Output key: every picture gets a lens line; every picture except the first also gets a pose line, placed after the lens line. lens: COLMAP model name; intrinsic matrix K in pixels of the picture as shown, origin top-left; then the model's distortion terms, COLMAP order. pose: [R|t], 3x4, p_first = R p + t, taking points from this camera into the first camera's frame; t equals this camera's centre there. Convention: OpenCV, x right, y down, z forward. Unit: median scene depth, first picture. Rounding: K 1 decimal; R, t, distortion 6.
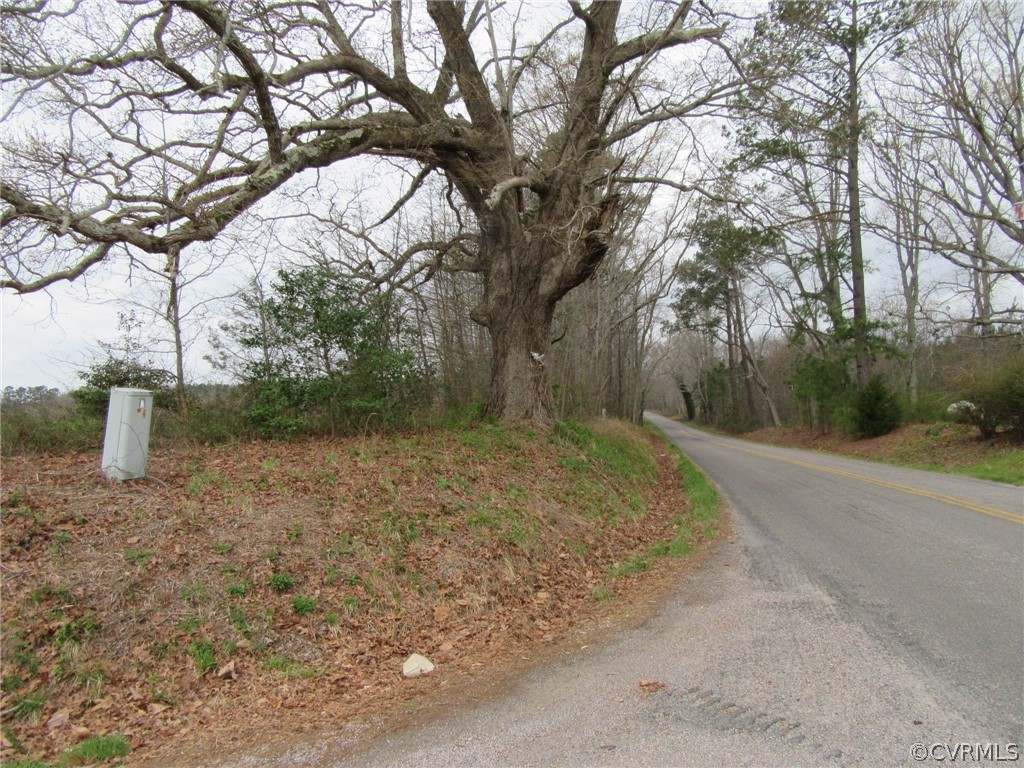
lens RADIAL K [[745.6, 0, 508.3], [0, 745.6, 386.0], [0, 0, 1]] dist [-0.008963, -0.007178]
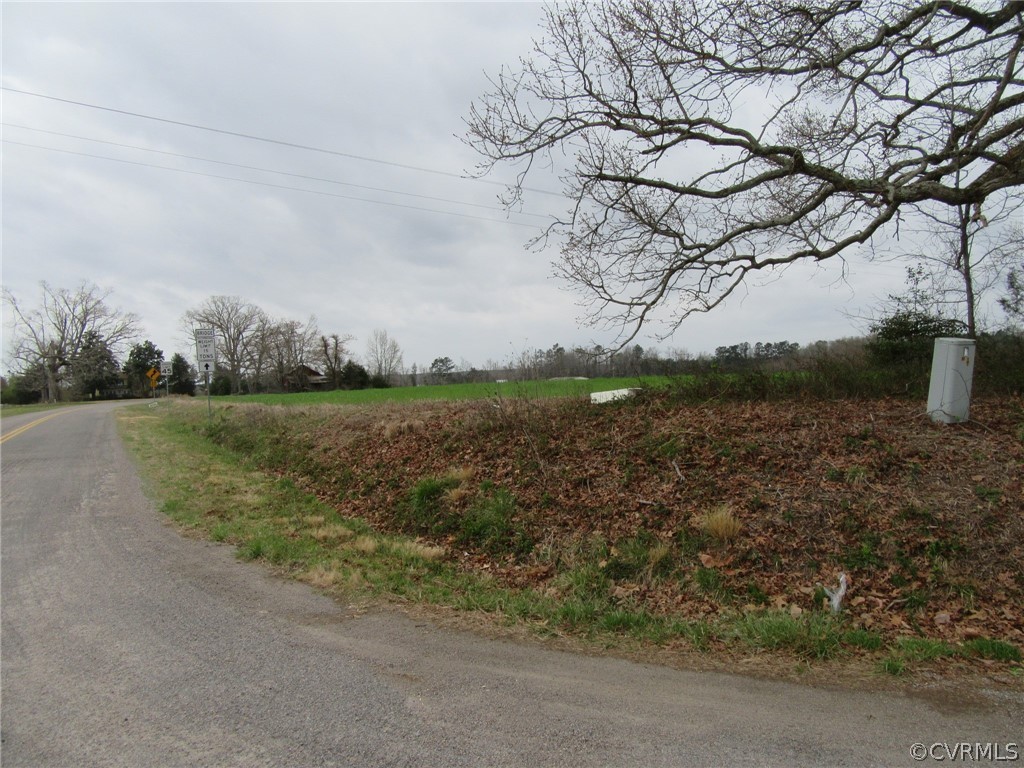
lens RADIAL K [[745.6, 0, 508.3], [0, 745.6, 386.0], [0, 0, 1]] dist [-0.008963, -0.007178]
pose [[0.616822, 0.015710, -0.786946, -0.083013], [0.034656, 0.998289, 0.047093, -0.000399], [0.786339, -0.056321, 0.615223, -0.198186]]
